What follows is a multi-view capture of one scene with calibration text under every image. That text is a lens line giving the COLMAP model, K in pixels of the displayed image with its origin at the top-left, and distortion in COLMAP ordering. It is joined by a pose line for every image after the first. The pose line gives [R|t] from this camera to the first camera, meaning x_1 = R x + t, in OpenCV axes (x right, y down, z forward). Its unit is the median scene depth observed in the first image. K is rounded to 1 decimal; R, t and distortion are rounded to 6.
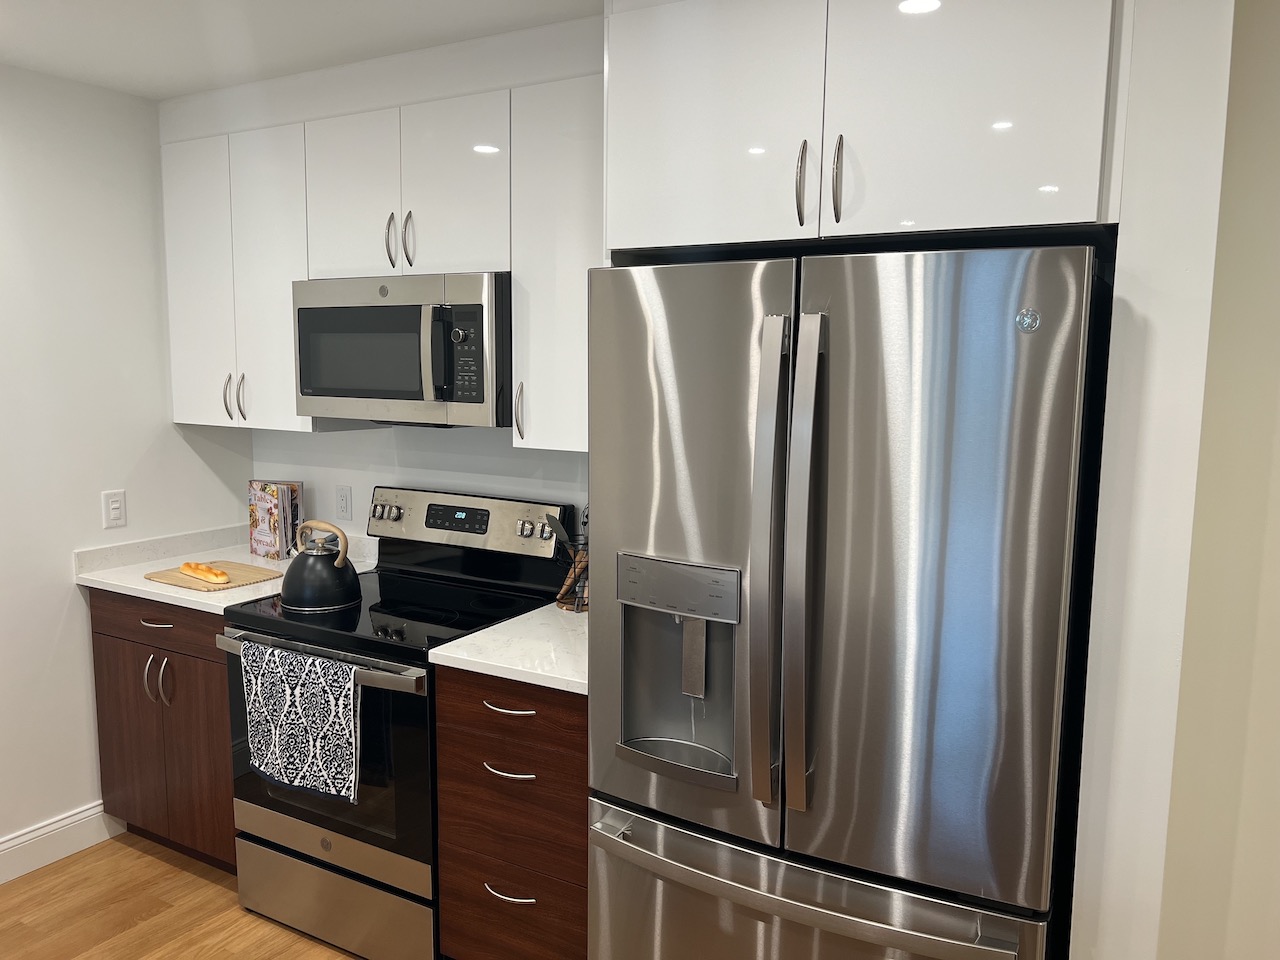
lens RADIAL K [[971.5, 0, 640.0], [0, 971.5, 480.0], [0, 0, 1]] dist [0.084181, -0.001210]
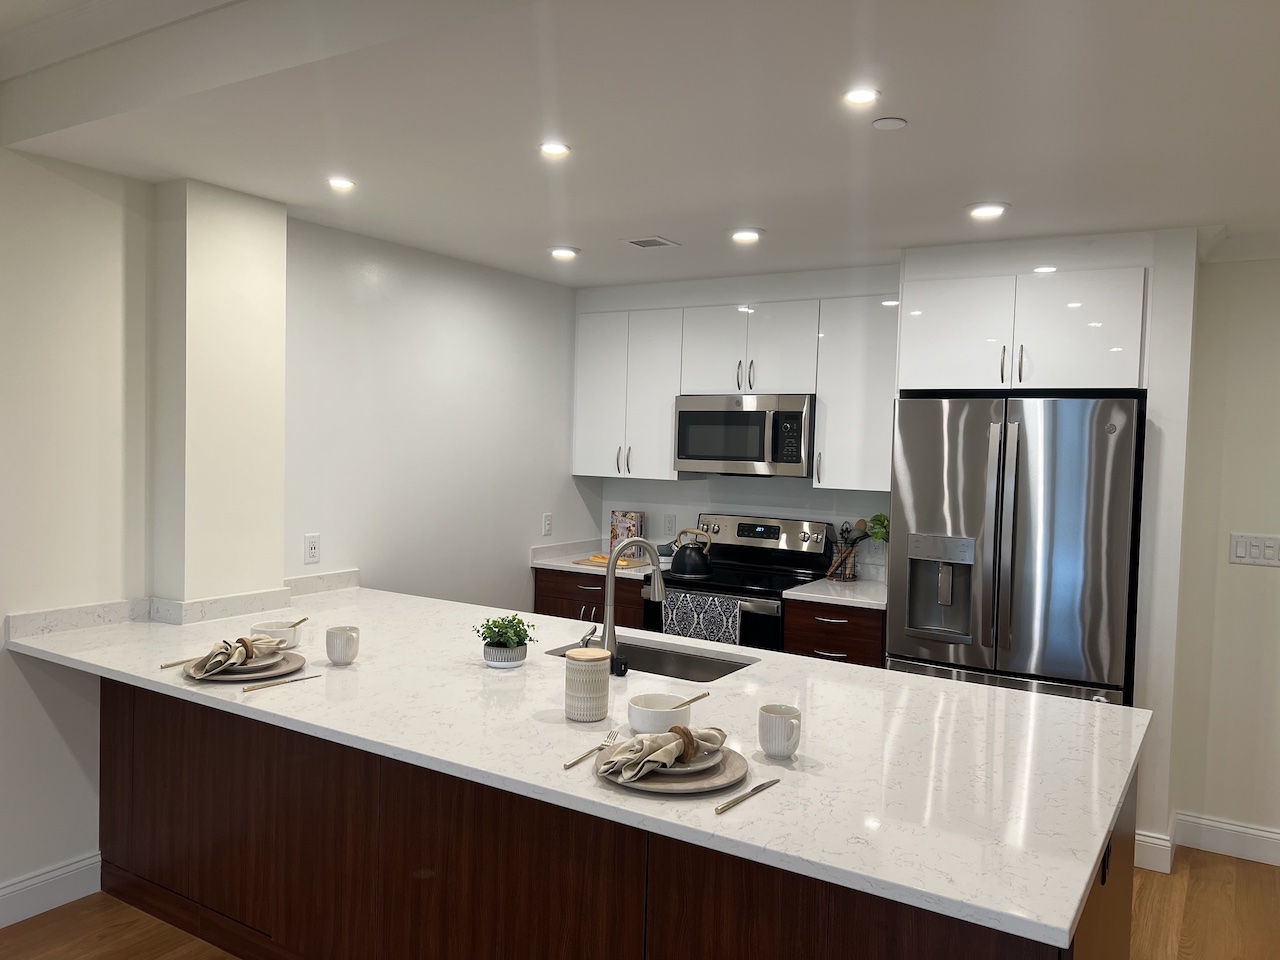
lens RADIAL K [[953.3, 0, 640.0], [0, 953.3, 480.0], [0, 0, 1]] dist [0.037273, -0.000626]
pose [[0.999586, 0.016805, -0.023374, -0.413385], [-0.018636, 0.996584, -0.080459, 0.102310], [0.021942, 0.080861, 0.996484, -0.799431]]
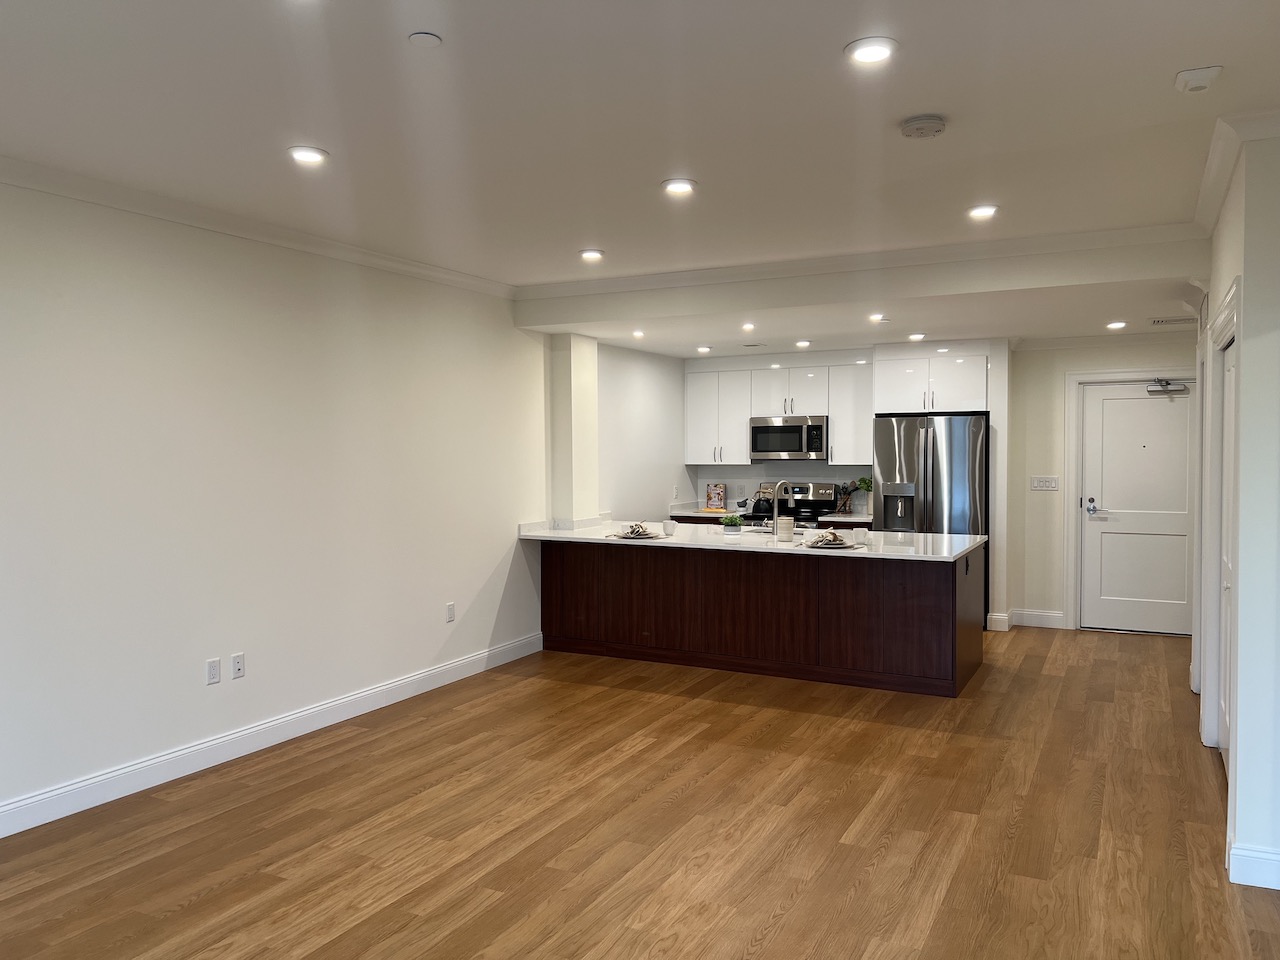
lens RADIAL K [[971.5, 0, 640.0], [0, 971.5, 480.0], [0, 0, 1]] dist [0.084181, -0.001210]
pose [[0.997749, -0.018372, 0.064501, -1.028856], [0.024061, 0.995779, -0.088571, 0.313013], [-0.062601, 0.089924, 0.993979, -2.421018]]
